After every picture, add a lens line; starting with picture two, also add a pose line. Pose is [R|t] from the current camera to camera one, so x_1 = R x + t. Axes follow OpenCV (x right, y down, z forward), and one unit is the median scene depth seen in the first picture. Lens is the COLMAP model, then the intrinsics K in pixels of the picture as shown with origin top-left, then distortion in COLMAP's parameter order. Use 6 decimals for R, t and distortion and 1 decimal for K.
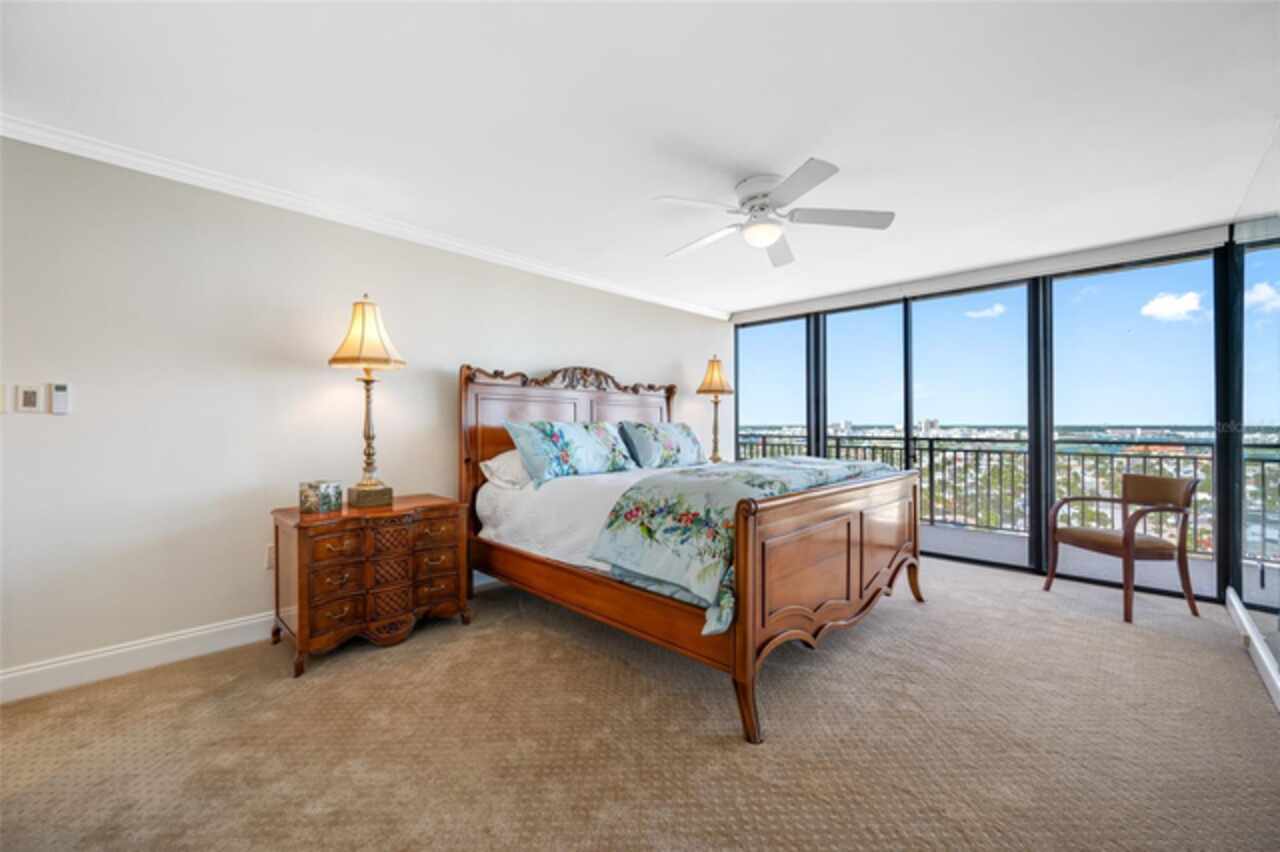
lens RADIAL K [[508.2, 0, 640.0], [0, 508.2, 426.0], [0, 0, 1]] dist [-0.011120, 0.000110]
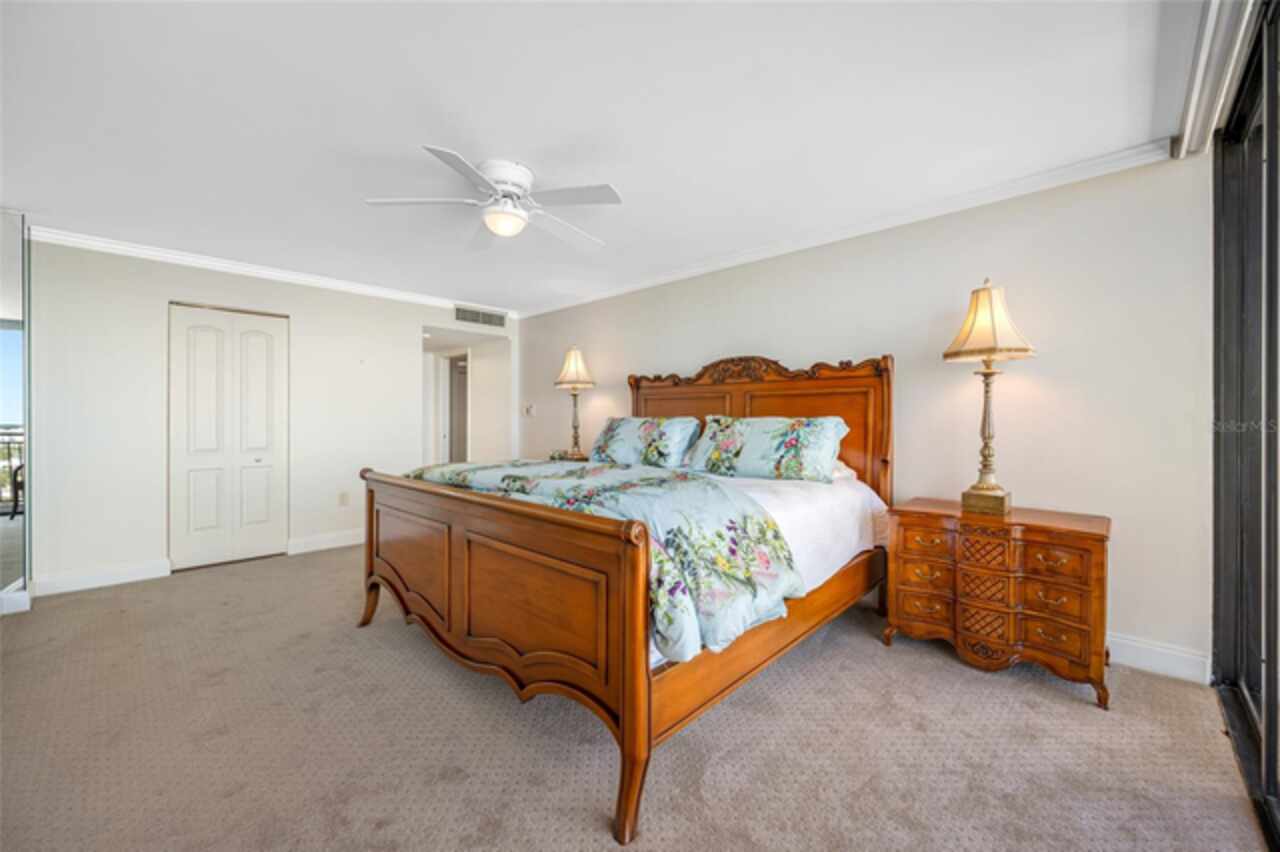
lens RADIAL K [[508.2, 0, 640.0], [0, 508.2, 426.0], [0, 0, 1]] dist [-0.011120, 0.000110]
pose [[0.017444, 0.005095, -0.999835, 0.600030], [-0.004046, 0.999979, 0.005025, 0.002947], [0.999840, 0.003957, 0.017465, 0.616519]]
